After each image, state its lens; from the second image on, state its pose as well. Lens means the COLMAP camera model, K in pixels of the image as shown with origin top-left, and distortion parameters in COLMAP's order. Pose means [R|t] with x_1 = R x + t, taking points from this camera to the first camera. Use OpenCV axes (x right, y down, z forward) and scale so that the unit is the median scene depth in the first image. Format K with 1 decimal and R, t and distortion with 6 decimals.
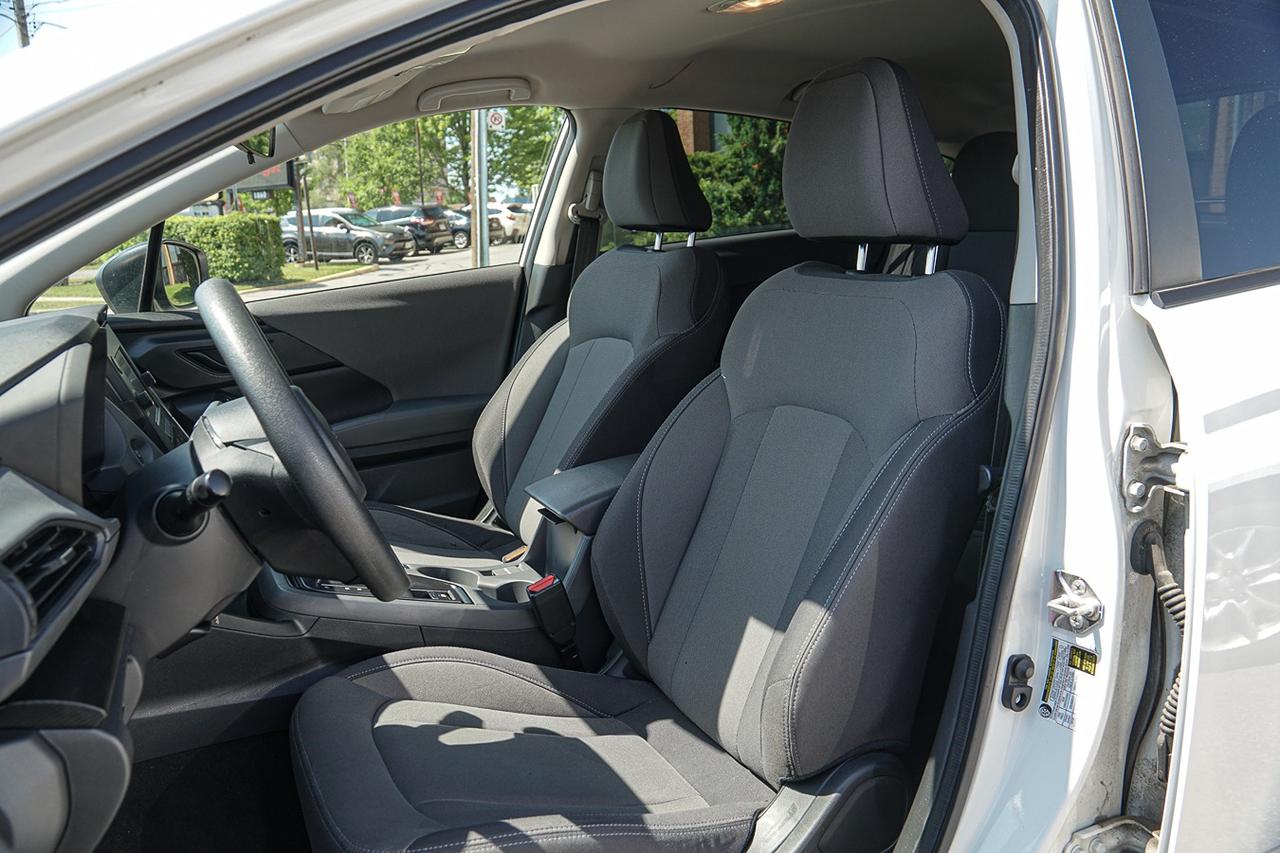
lens RADIAL K [[1009.5, 0, 640.0], [0, 1009.5, 426.5], [0, 0, 1]] dist [-0.146125, 0.120967]
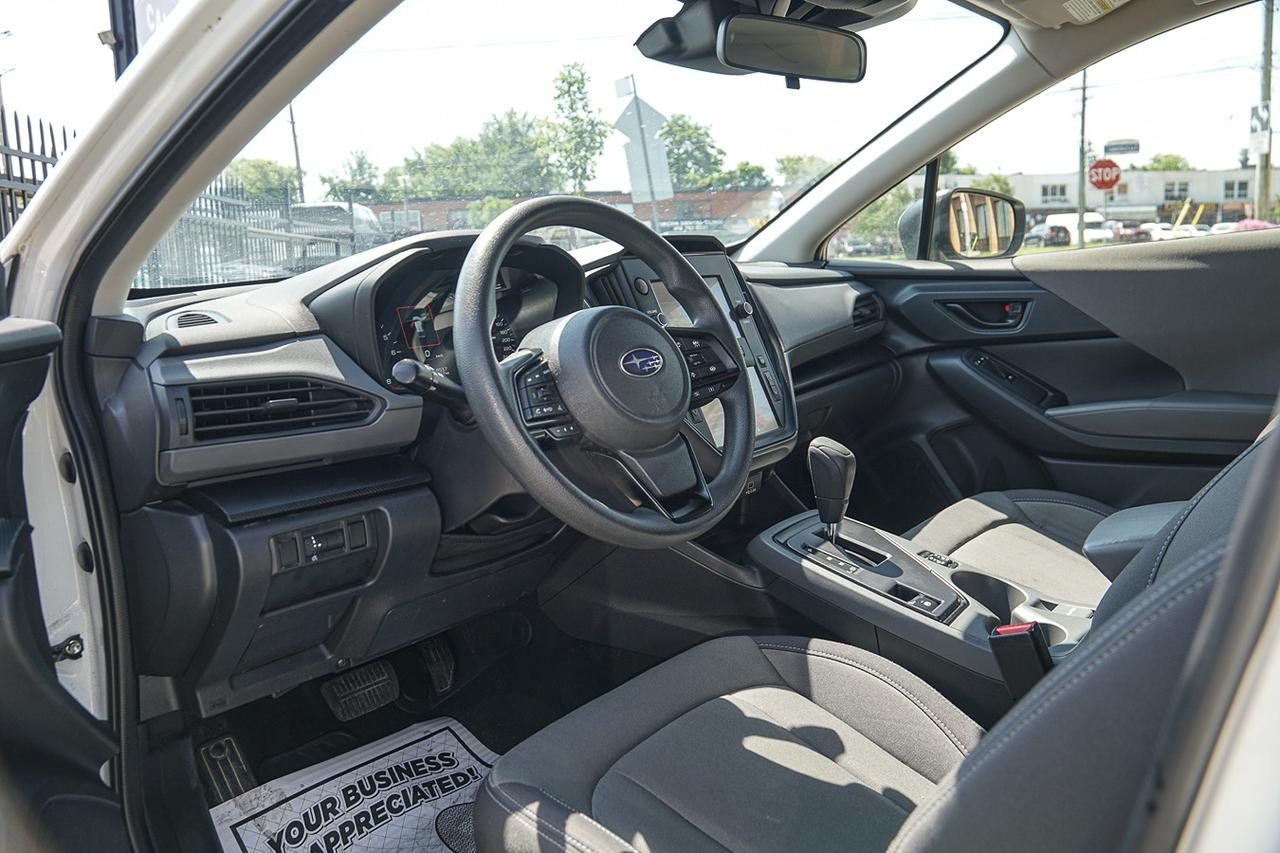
lens RADIAL K [[1009.5, 0, 640.0], [0, 1009.5, 426.5], [0, 0, 1]] dist [-0.146125, 0.120967]
pose [[0.440828, 0.164394, -0.882409, 0.292739], [-0.148023, 0.982940, 0.109175, -0.019664], [0.885302, 0.082490, 0.457641, 0.307259]]
